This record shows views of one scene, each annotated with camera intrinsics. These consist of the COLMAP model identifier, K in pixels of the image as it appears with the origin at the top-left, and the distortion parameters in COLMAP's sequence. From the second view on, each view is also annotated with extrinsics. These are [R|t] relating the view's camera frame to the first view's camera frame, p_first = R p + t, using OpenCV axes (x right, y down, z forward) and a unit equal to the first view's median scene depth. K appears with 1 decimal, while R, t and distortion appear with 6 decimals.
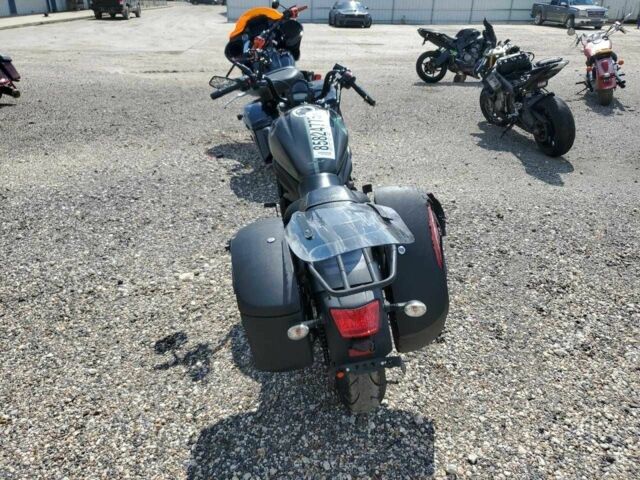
lens RADIAL K [[484.8, 0, 316.2], [0, 484.8, 241.0], [0, 0, 1]] dist [-0.029902, 0.033004]
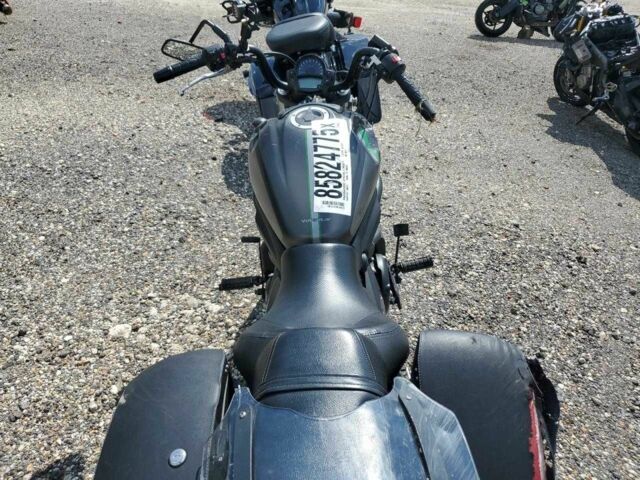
lens RADIAL K [[484.8, 0, 307.5], [0, 484.8, 227.8], [0, 0, 1]] dist [-0.029902, 0.033004]
pose [[0.992039, 0.111745, -0.058071, 0.015389], [-0.105257, 0.988907, 0.104801, -0.141961], [0.069138, -0.097854, 0.992796, 0.294335]]
